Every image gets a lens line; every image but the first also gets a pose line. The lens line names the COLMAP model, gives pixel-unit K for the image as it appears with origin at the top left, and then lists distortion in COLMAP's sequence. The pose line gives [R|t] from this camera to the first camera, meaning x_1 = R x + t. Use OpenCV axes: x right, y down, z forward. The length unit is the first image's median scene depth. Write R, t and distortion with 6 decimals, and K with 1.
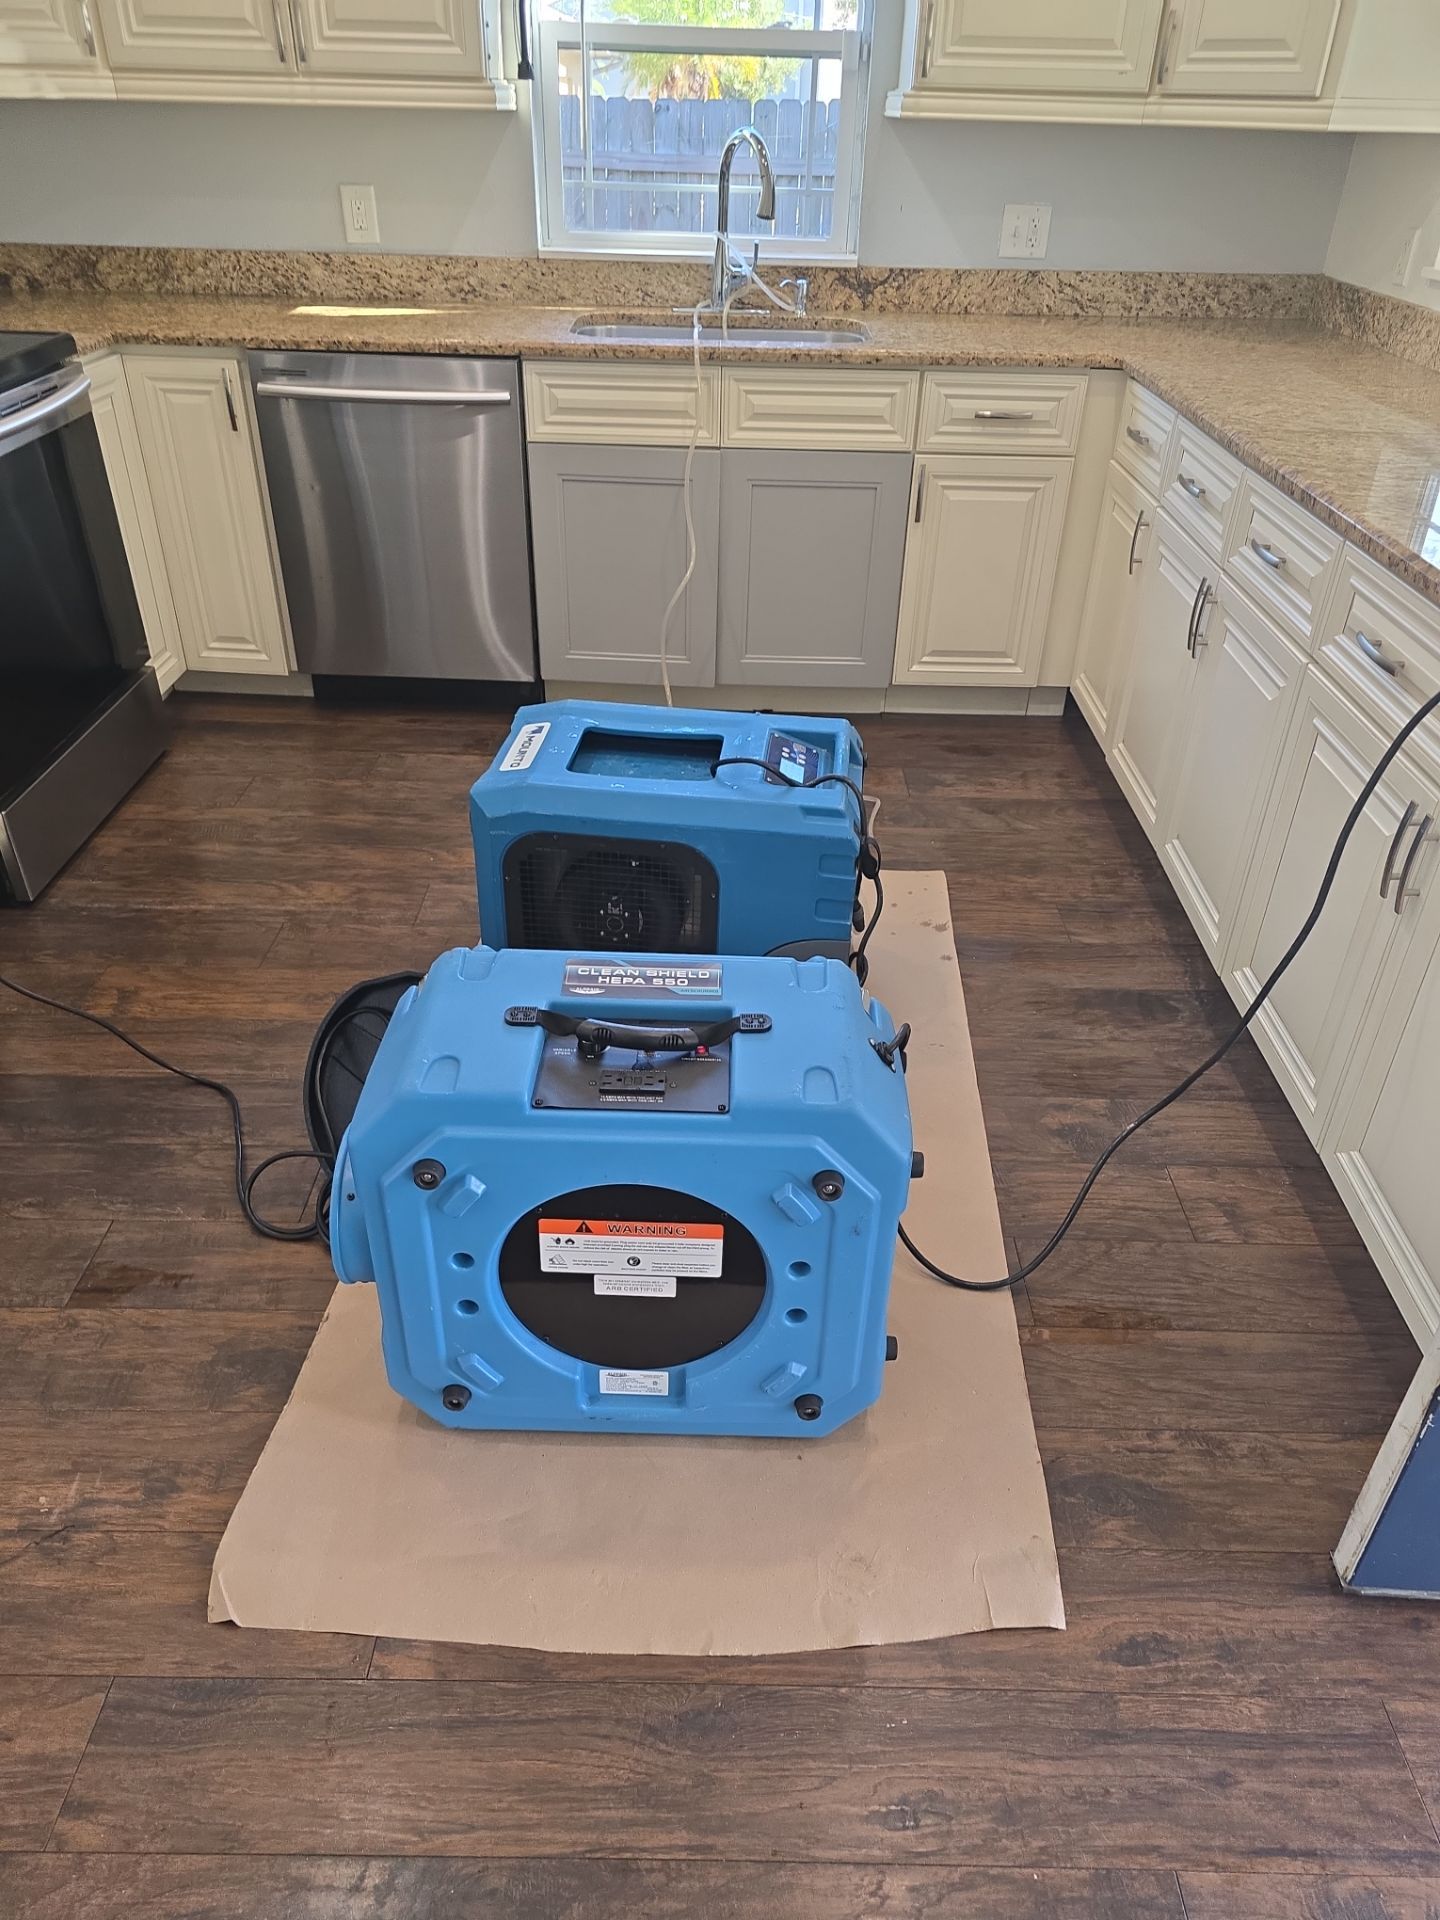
lens RADIAL K [[1340.4, 0, 714.6], [0, 1340.4, 959.5], [0, 0, 1]] dist [0.034374, -0.000658]
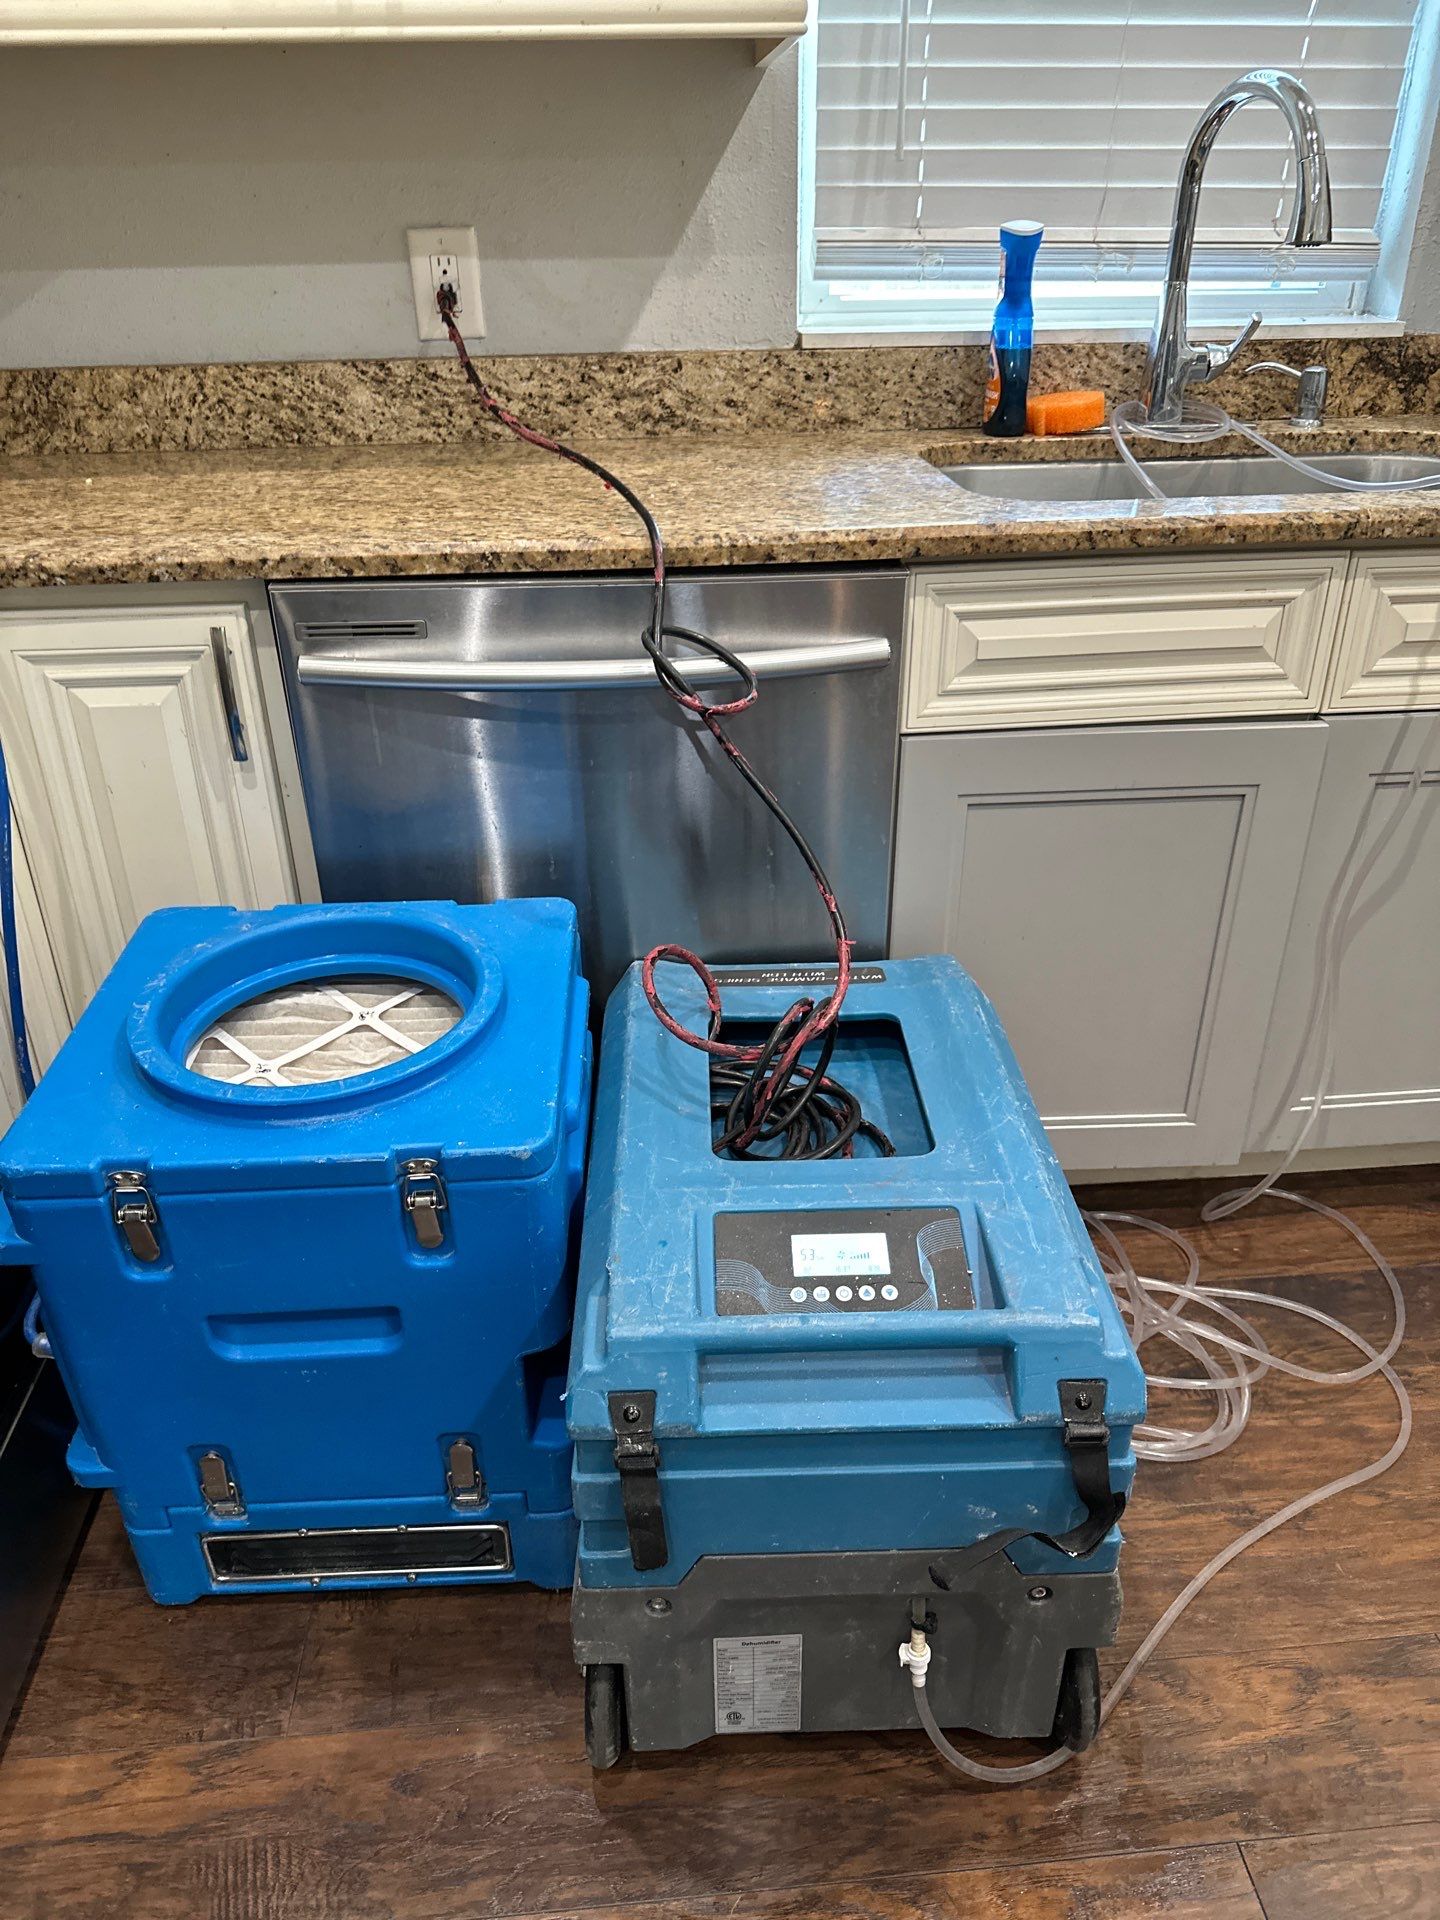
lens RADIAL K [[1368.6, 0, 728.7], [0, 1368.6, 956.4], [0, 0, 1]] dist [0.009883, -0.002030]
pose [[0.993964, -0.078618, 0.076519, -0.214752], [0.083781, 0.994244, -0.066774, -0.258141], [-0.070829, 0.072782, 0.994830, 0.504589]]
